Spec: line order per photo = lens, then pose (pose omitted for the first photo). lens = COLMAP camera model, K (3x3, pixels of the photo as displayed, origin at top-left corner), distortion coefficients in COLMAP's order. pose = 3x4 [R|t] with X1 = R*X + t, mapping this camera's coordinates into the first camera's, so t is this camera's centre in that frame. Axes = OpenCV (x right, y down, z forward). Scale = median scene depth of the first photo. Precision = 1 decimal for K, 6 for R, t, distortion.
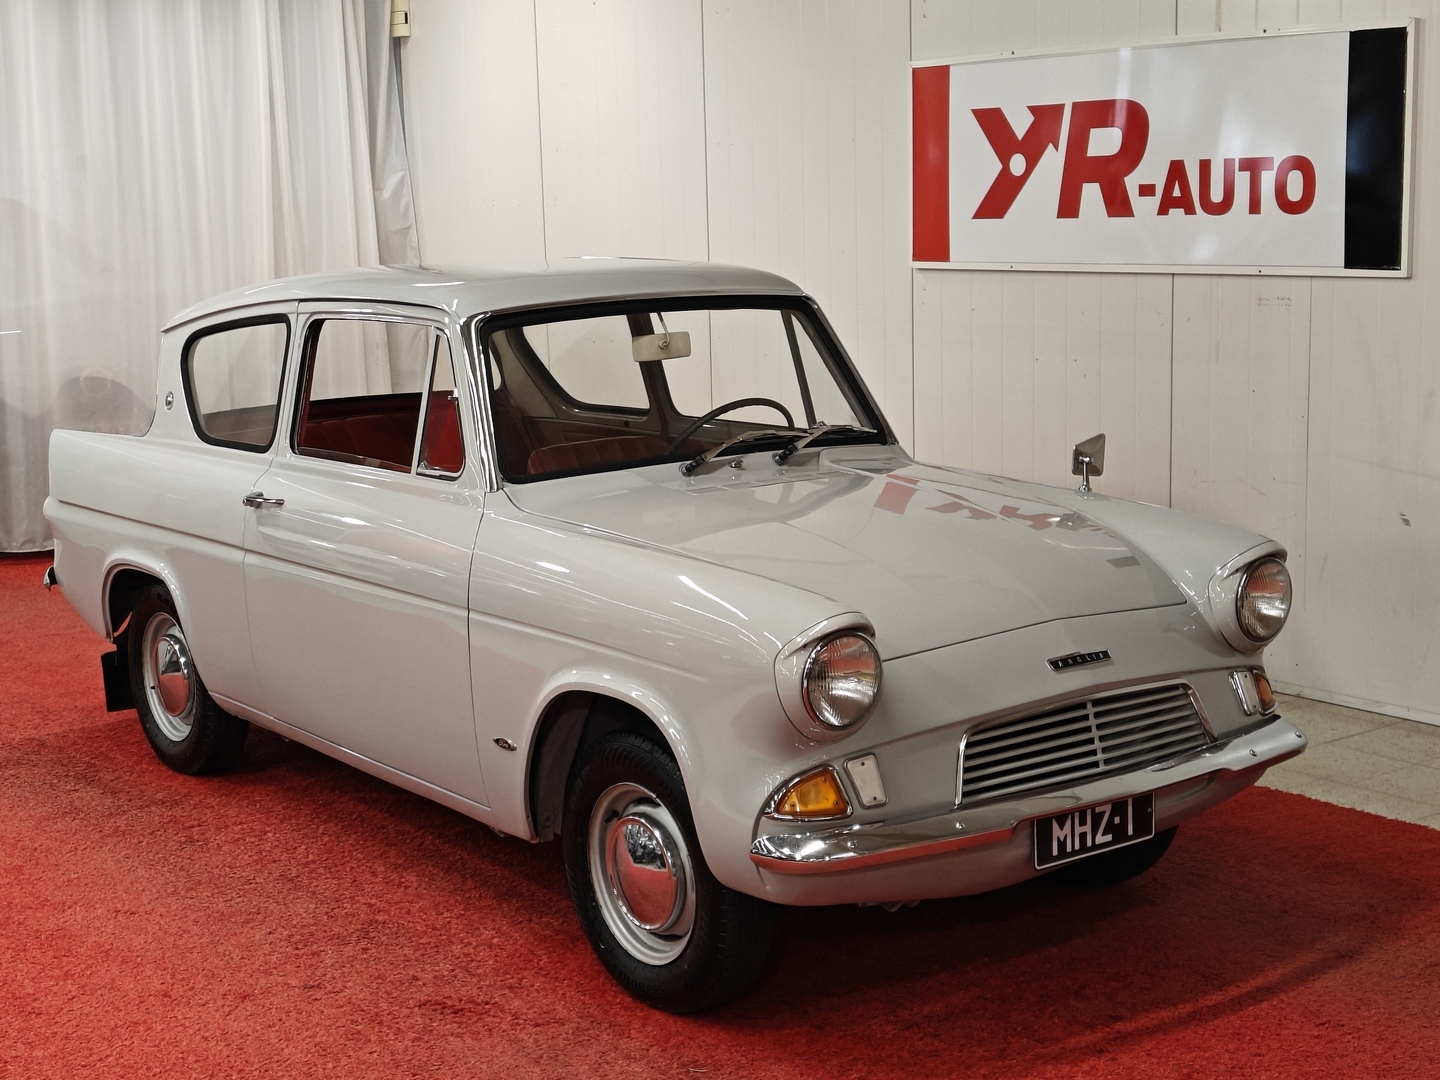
lens RADIAL K [[2122.5, 0, 680.3], [0, 2122.5, 521.3], [0, 0, 1]] dist [0.035887, 0.000000]
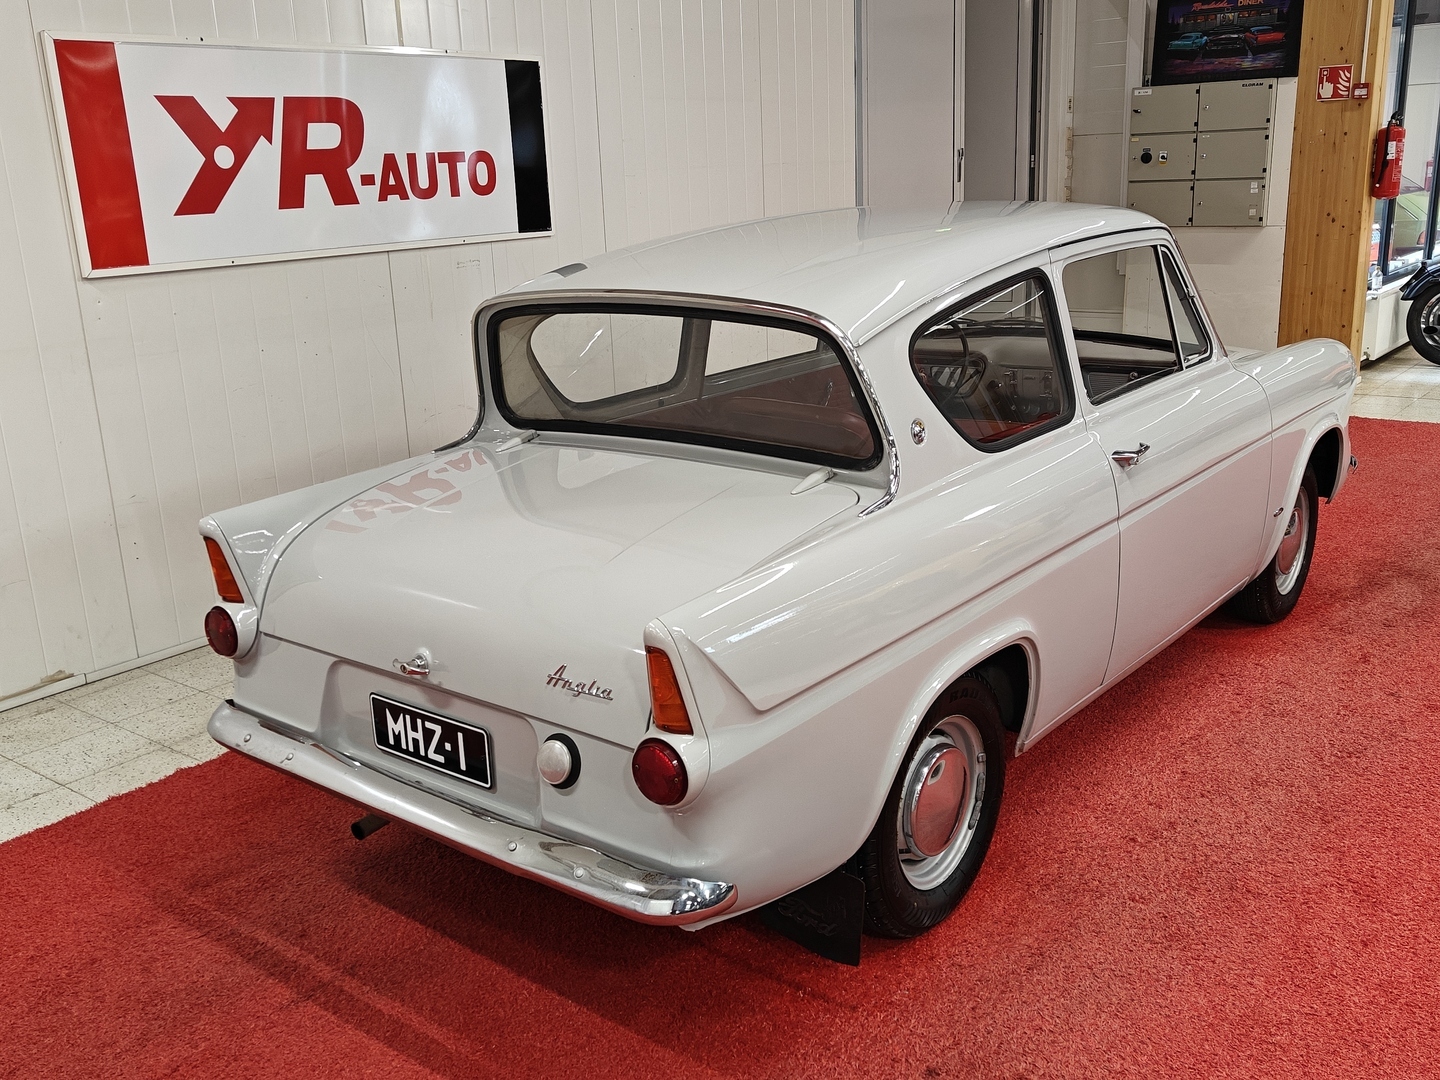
lens RADIAL K [[1347.7, 0, 716.8], [0, 1347.7, 533.7], [0, 0, 1]] dist [0.007957, 0.000000]
pose [[-0.250654, -0.223170, 0.942002, -0.566628], [0.197866, 0.940713, 0.275515, -0.139922], [-0.947640, 0.255449, -0.191636, 1.015565]]
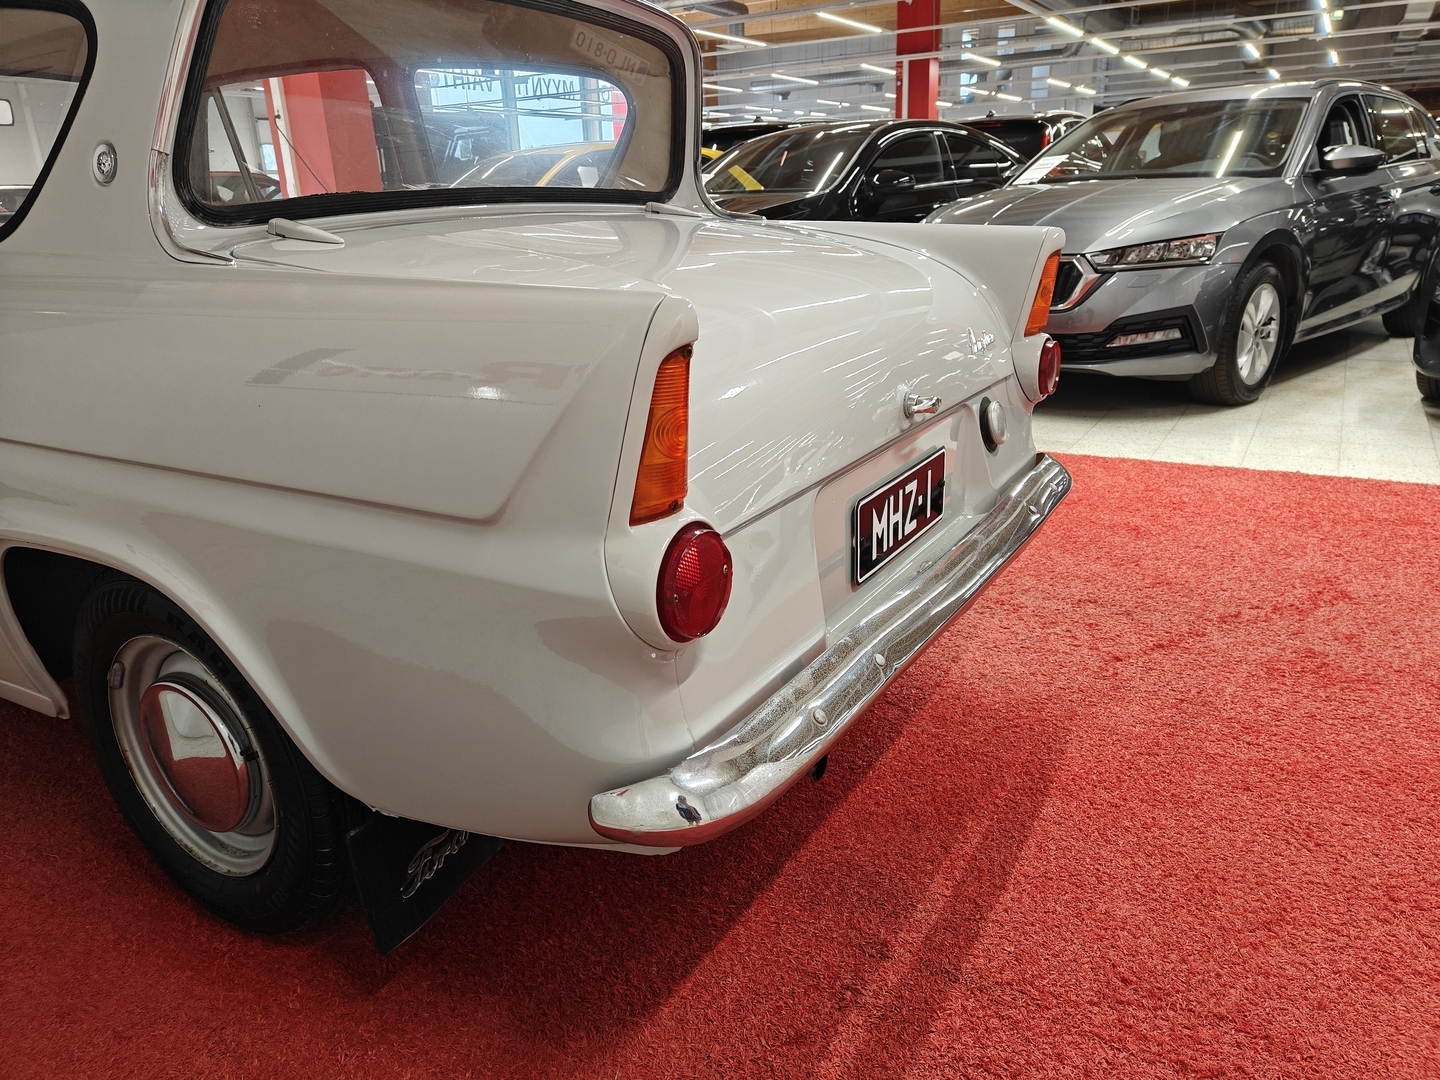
lens RADIAL K [[1020.6, 0, 725.8], [0, 1020.6, 548.8], [0, 0, 1]] dist [0.016195, -0.012718]
pose [[-0.923714, 0.178378, -0.339020, -0.099896], [-0.001514, 0.883269, 0.468864, -0.093118], [0.383081, 0.433609, -0.815618, 1.198026]]
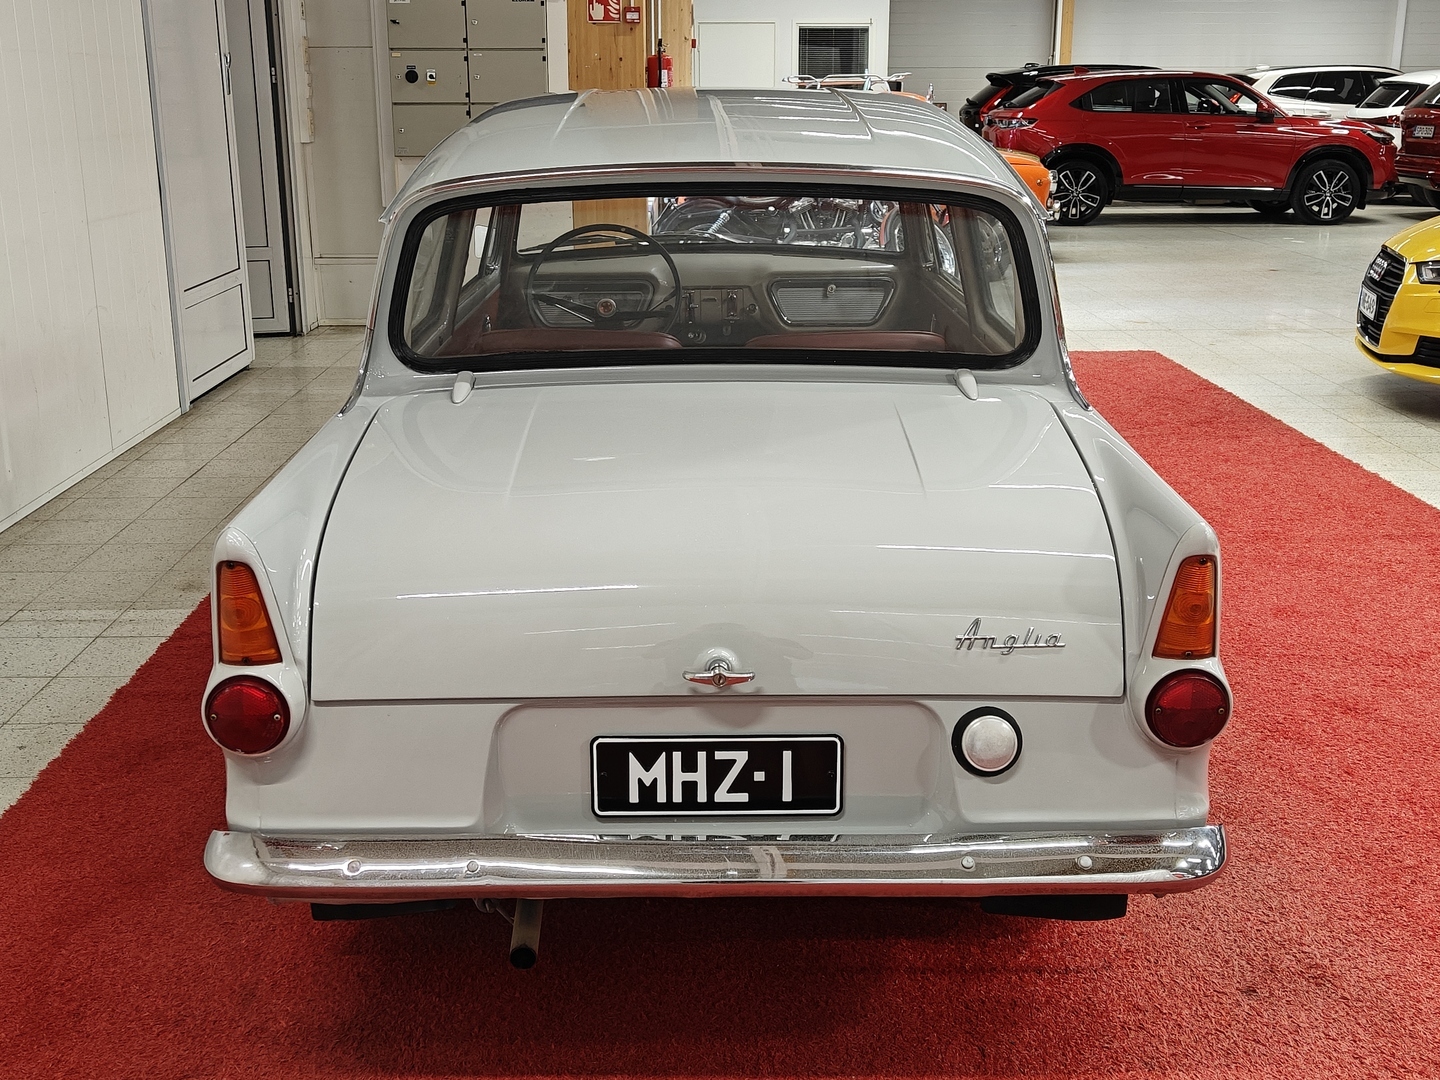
lens RADIAL K [[1581.1, 0, 722.4], [0, 1581.1, 544.3], [0, 0, 1]] dist [0.036004, 0.000000]
pose [[-0.808554, -0.140188, 0.571478, -0.382475], [0.112073, 0.916737, 0.383449, -0.162126], [-0.577650, 0.374087, -0.725520, 1.243999]]
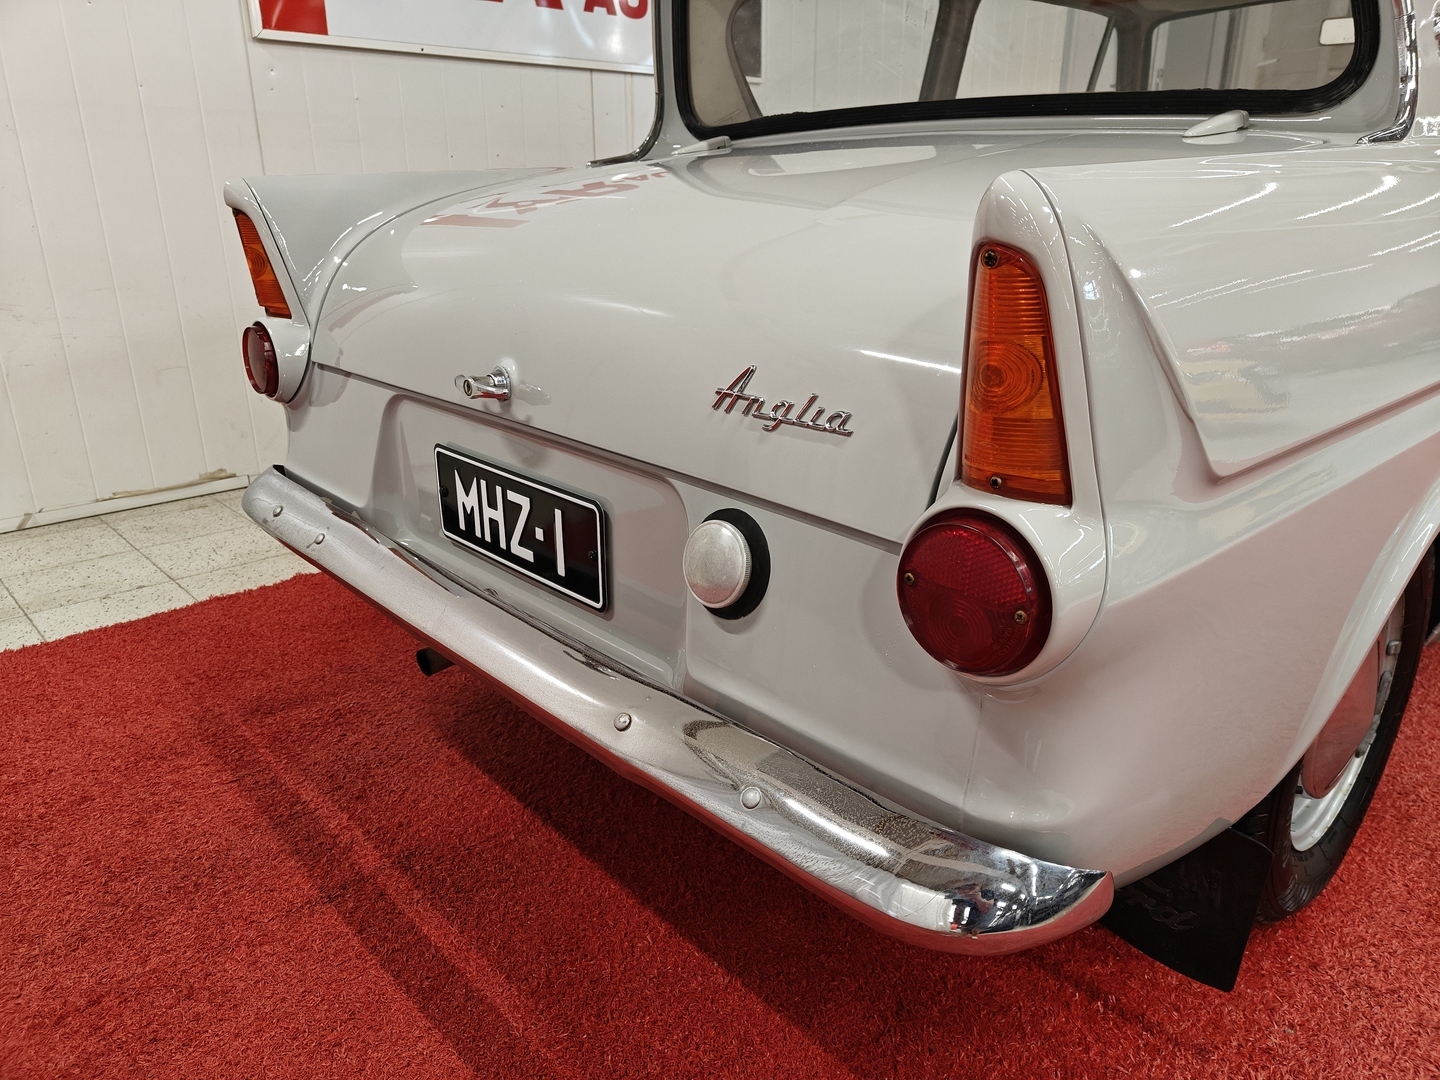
lens RADIAL K [[1020.6, 0, 722.1], [0, 1020.6, 545.9], [0, 0, 1]] dist [0.016195, -0.012718]
pose [[-0.103164, -0.312670, 0.944243, -0.370967], [0.161897, 0.931370, 0.326096, -0.044834], [-0.981400, 0.186512, -0.045464, 1.008758]]
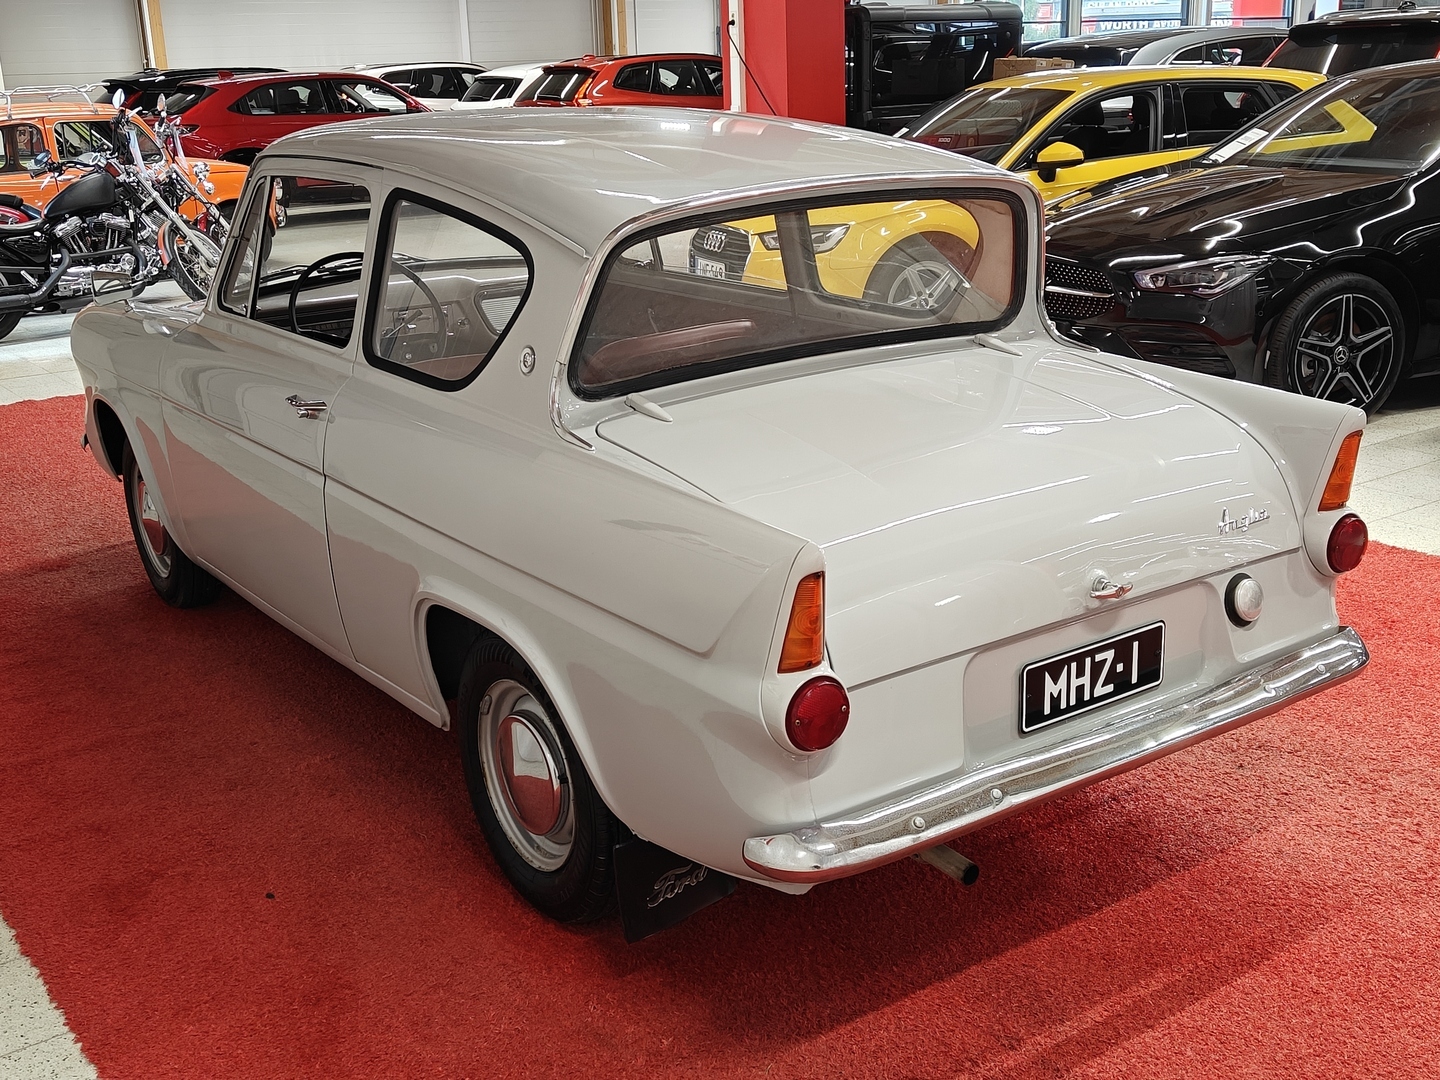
lens RADIAL K [[1581.1, 0, 691.8], [0, 1581.1, 562.9], [0, 0, 1]] dist [0.036004, 0.000000]
pose [[-0.997614, 0.045369, 0.052041, -0.133057], [0.063835, 0.893288, 0.444928, -0.199585], [-0.026302, 0.447188, -0.894053, 1.365110]]
